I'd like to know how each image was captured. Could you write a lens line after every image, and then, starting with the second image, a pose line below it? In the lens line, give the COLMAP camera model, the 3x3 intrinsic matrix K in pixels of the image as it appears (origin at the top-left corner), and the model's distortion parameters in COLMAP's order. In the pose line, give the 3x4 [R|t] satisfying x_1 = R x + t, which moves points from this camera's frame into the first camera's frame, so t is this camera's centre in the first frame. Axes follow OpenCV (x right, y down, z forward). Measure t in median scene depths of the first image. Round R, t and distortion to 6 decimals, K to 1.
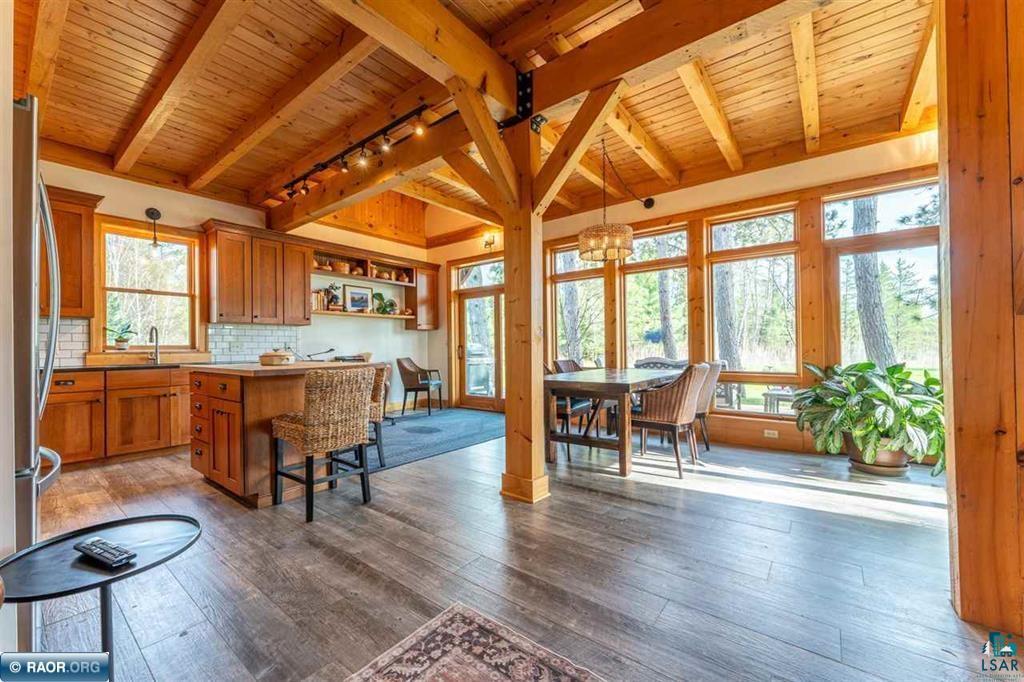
lens RADIAL K [[406.2, 0, 501.5], [0, 406.2, 343.4], [0, 0, 1]] dist [-0.000068, -0.000530]
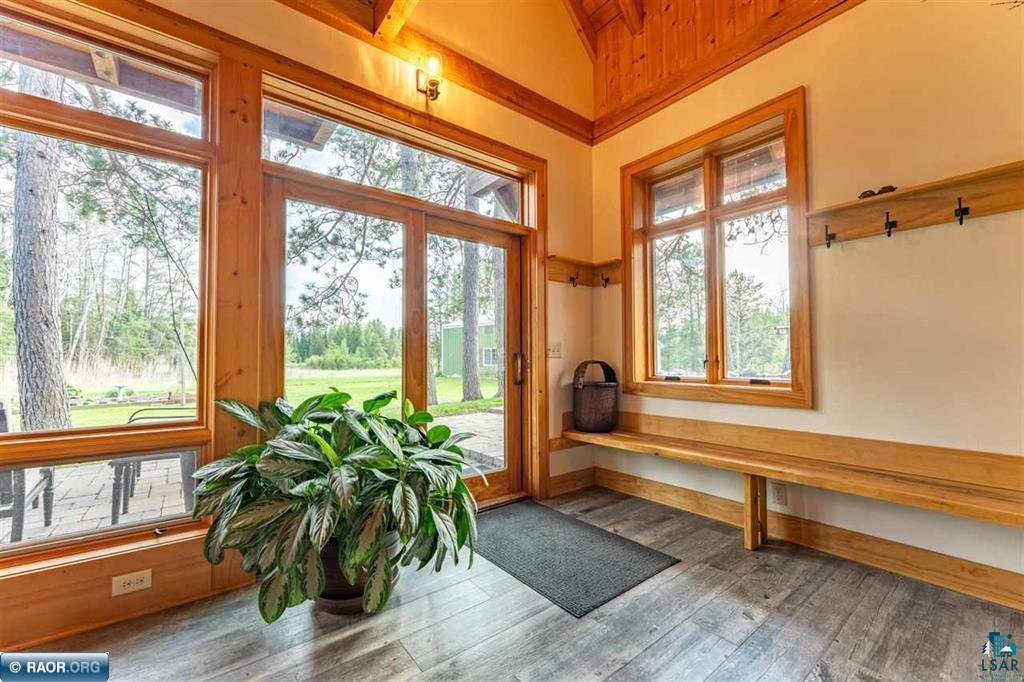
lens RADIAL K [[406.2, 0, 503.8], [0, 406.2, 346.8], [0, 0, 1]] dist [-0.000068, -0.000530]
pose [[0.226474, 0.034243, 0.973415, 0.352872], [-0.009295, 0.999412, -0.032995, 0.000774], [-0.973973, -0.001576, 0.226659, 0.559144]]
